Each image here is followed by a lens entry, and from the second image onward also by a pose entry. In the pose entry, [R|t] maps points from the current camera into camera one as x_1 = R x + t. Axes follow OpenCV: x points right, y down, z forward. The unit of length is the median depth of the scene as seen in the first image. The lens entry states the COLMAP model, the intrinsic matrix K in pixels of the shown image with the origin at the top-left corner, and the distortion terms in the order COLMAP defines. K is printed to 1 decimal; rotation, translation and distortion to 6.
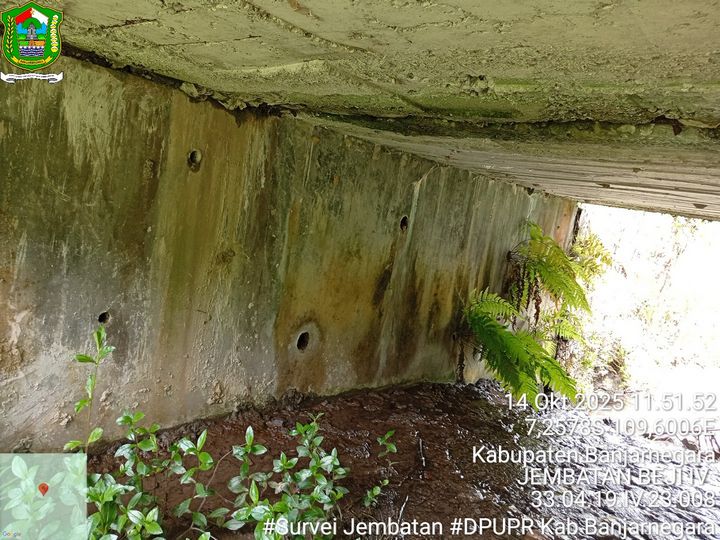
lens RADIAL K [[546.2, 0, 353.4], [0, 546.2, 275.7], [0, 0, 1]] dist [0.059853, -0.136089]
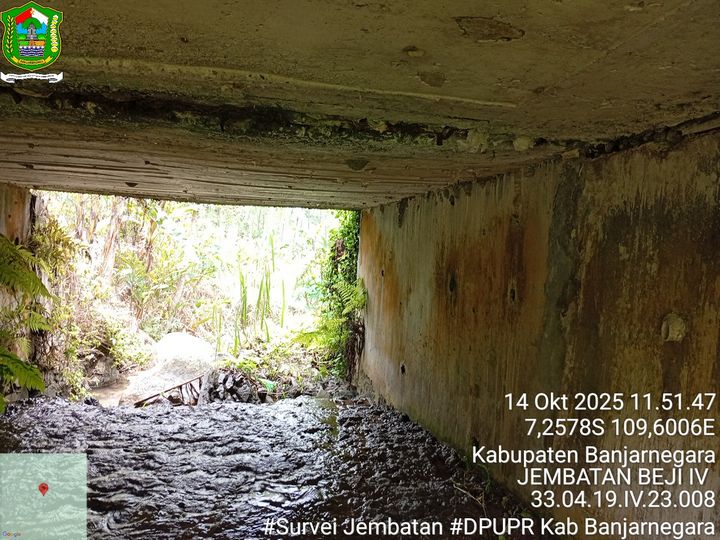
lens RADIAL K [[546.2, 0, 363.1], [0, 546.2, 277.0], [0, 0, 1]] dist [0.059853, -0.136089]
pose [[0.643270, -0.150411, 0.750720, 0.087887], [0.137640, 0.987257, 0.079863, 0.038721], [-0.753166, 0.051955, 0.655776, -0.083332]]
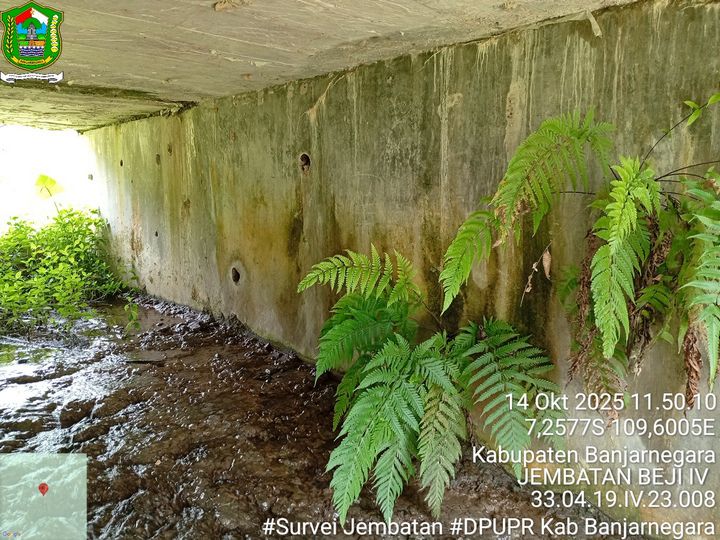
lens RADIAL K [[546.2, 0, 360.8], [0, 546.2, 267.4], [0, 0, 1]] dist [0.059853, -0.136089]
pose [[-0.101171, 0.000759, -0.994869, 0.976522], [-0.131980, 0.991151, 0.014178, 0.043973], [0.986076, 0.132737, -0.100175, 1.254478]]
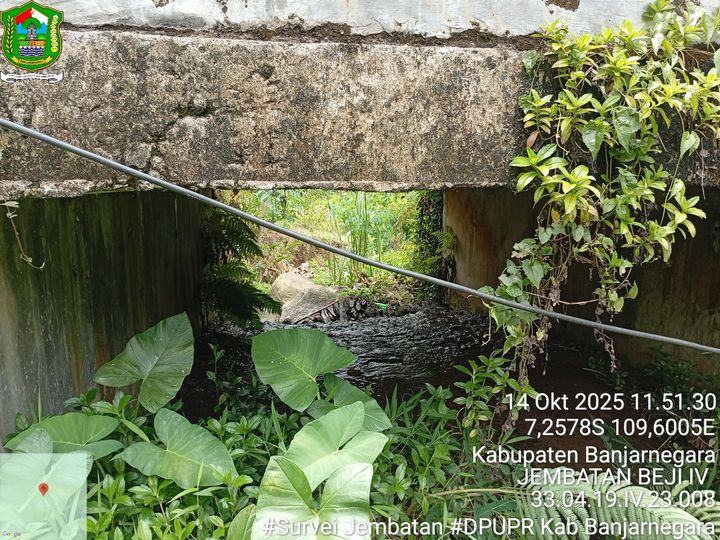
lens RADIAL K [[546.2, 0, 359.6], [0, 546.2, 272.8], [0, 0, 1]] dist [0.059853, -0.136089]
pose [[0.645951, -0.280576, 0.709947, -0.651515], [0.200792, 0.959706, 0.196590, -0.182808], [-0.736499, 0.015564, 0.676260, -0.272702]]
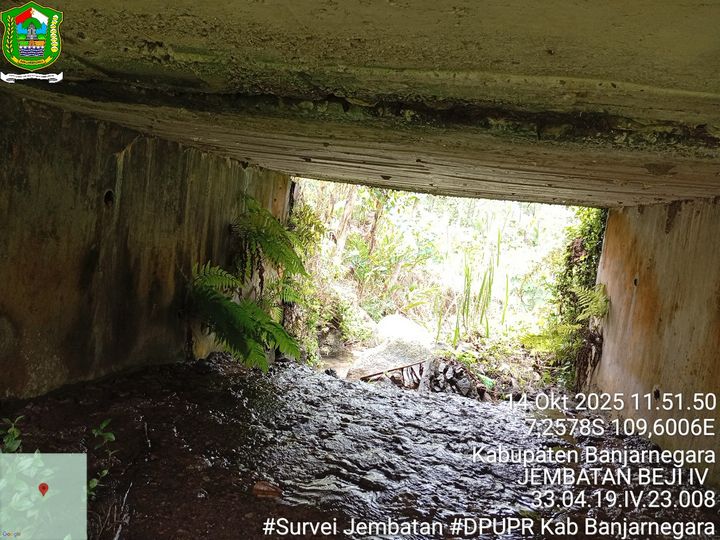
lens RADIAL K [[546.2, 0, 357.7], [0, 546.2, 274.5], [0, 0, 1]] dist [0.059853, -0.136089]
pose [[0.882958, -0.090655, 0.460615, 0.025790], [0.071308, 0.995692, 0.059272, 0.007407], [-0.464004, -0.019489, 0.885619, -0.017613]]
